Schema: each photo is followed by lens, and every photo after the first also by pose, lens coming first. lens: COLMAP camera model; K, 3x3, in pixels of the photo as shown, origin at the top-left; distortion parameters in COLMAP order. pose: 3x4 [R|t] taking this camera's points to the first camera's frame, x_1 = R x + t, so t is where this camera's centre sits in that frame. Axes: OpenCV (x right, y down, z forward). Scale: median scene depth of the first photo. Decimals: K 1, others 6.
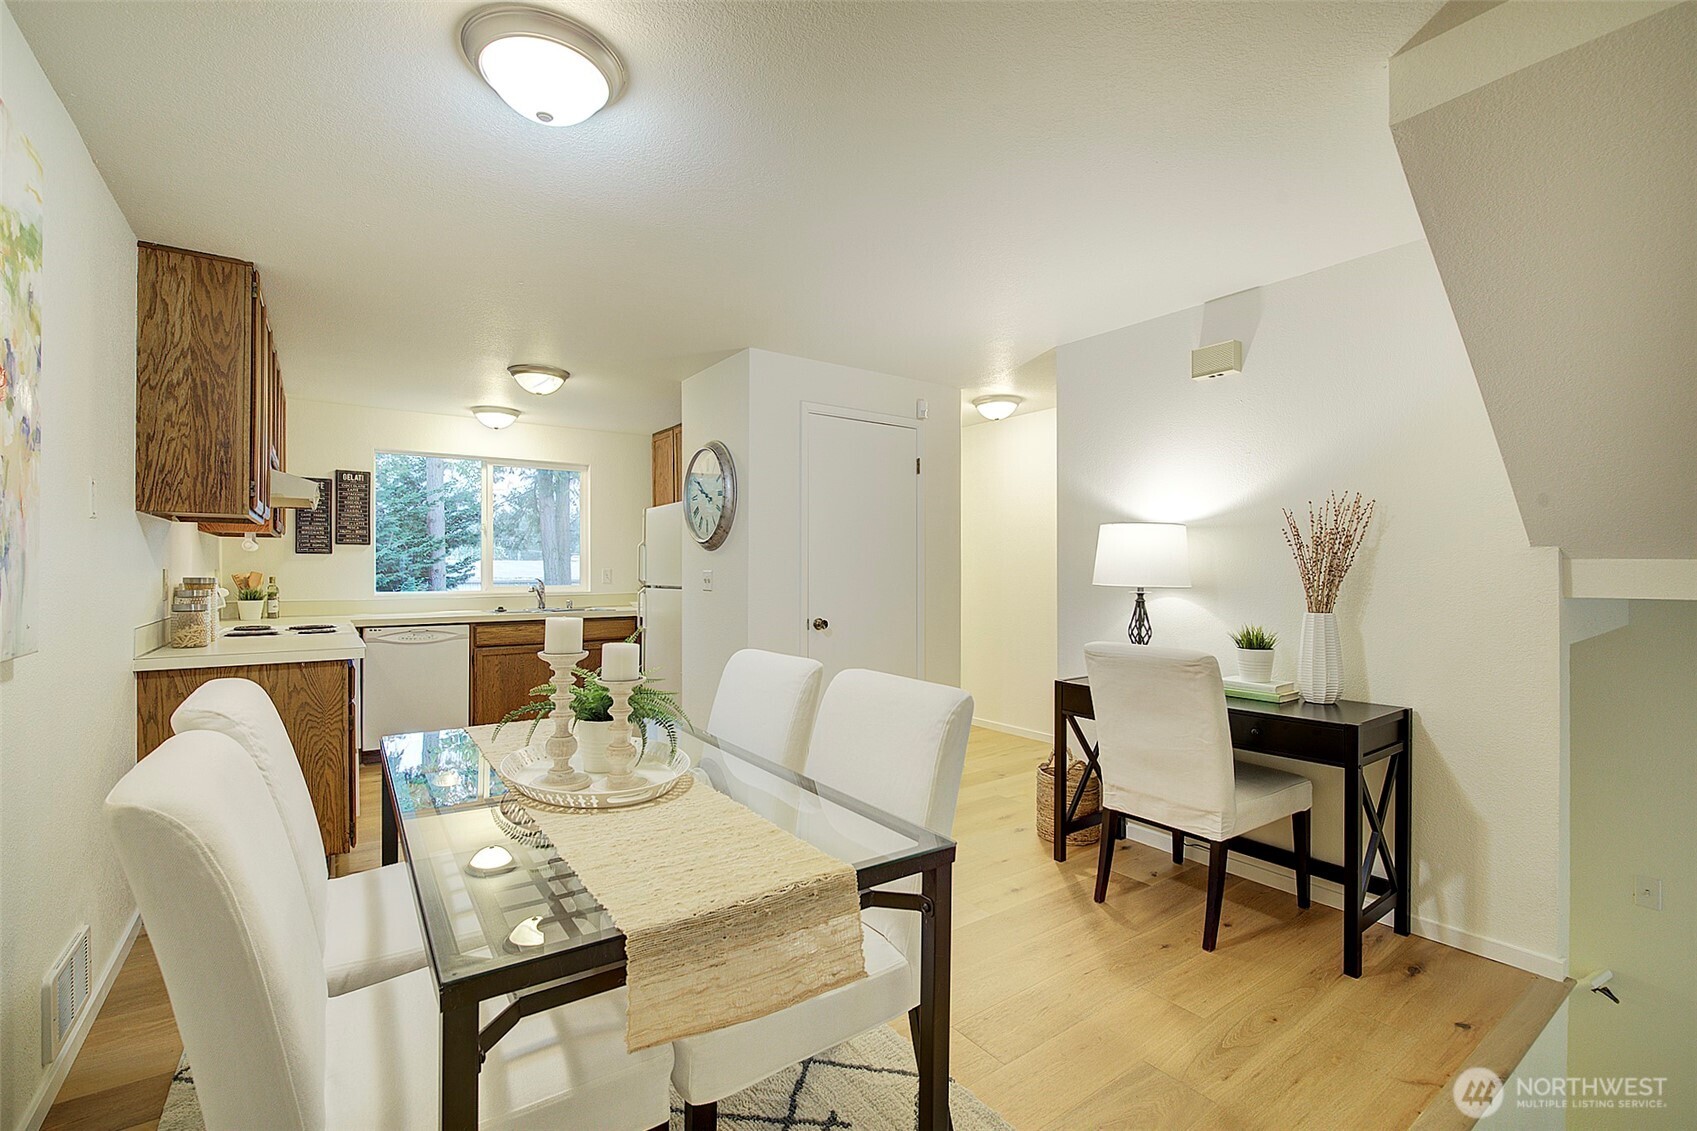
lens RADIAL K [[749.7, 0, 848.5], [0, 749.7, 565.5], [0, 0, 1]] dist [-0.012055, 0.000959]
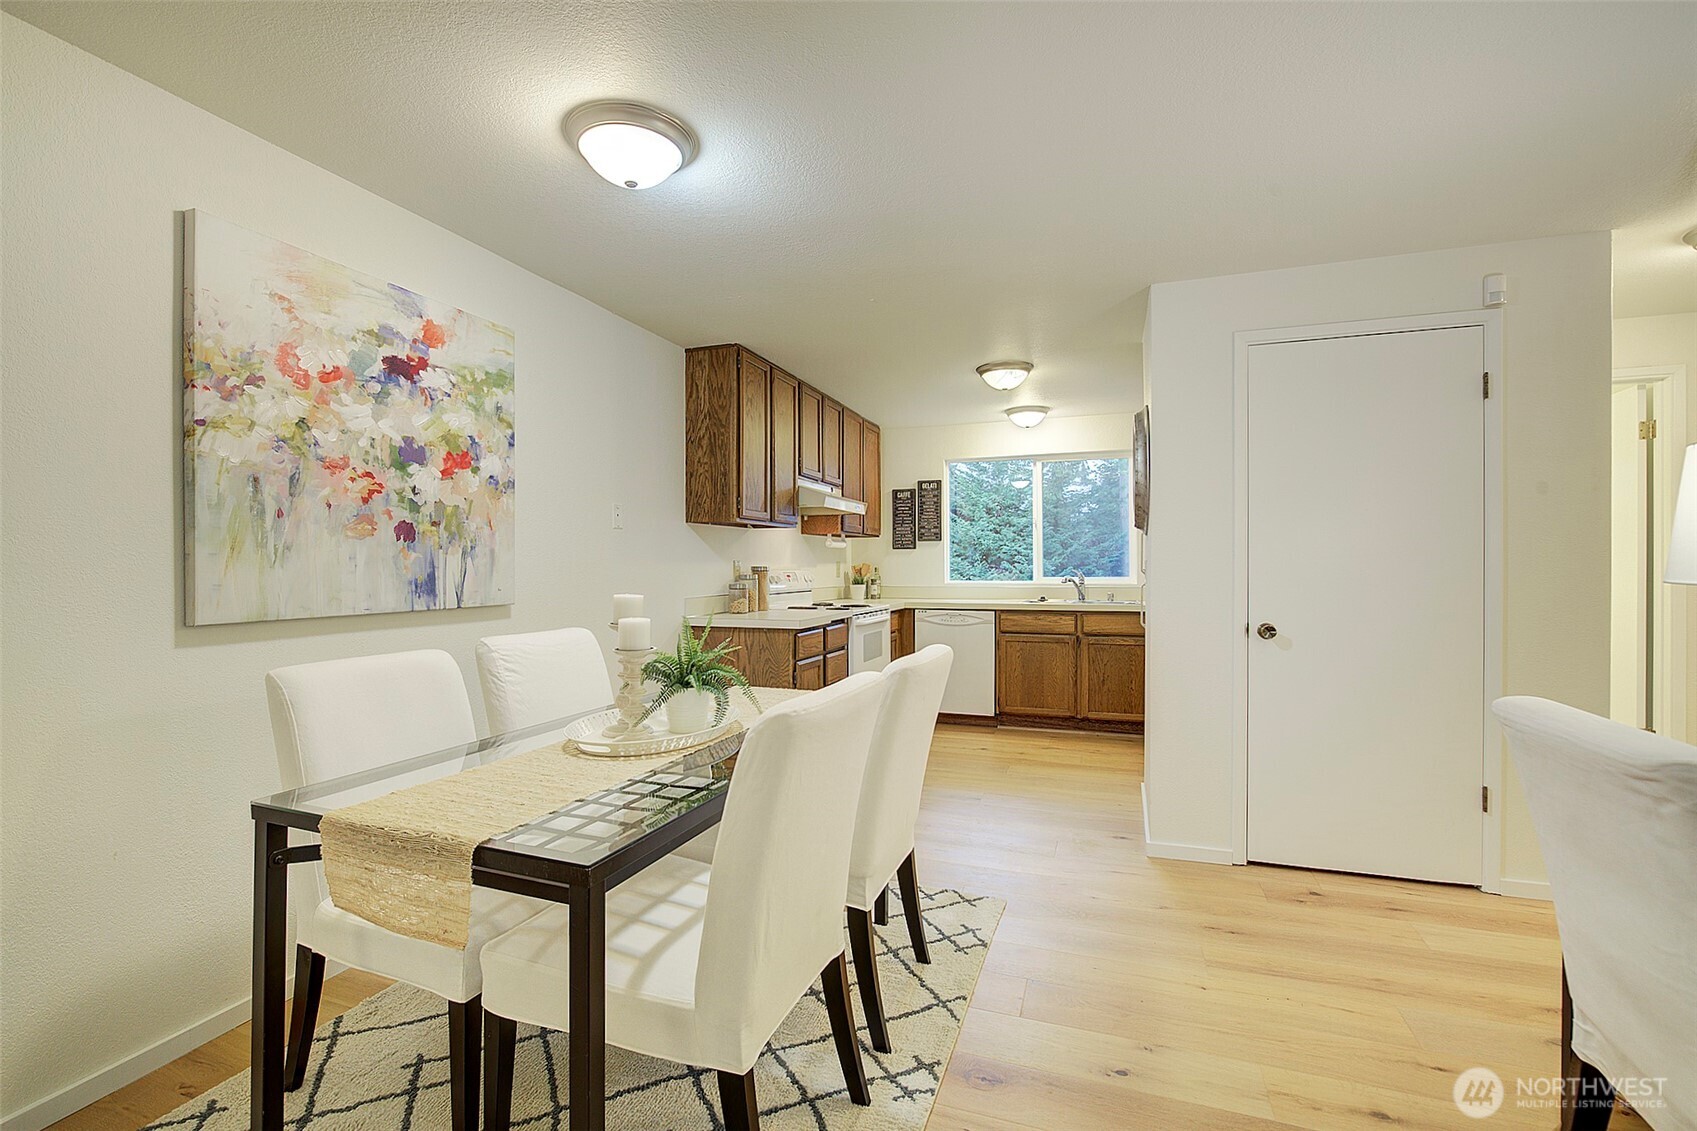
lens RADIAL K [[749.7, 0, 848.5], [0, 749.7, 565.5], [0, 0, 1]] dist [-0.012055, 0.000959]
pose [[0.558067, -0.002015, -0.829793, 0.516099], [0.007867, 0.999965, 0.002863, 0.013626], [0.829758, -0.008126, 0.558064, 0.389994]]
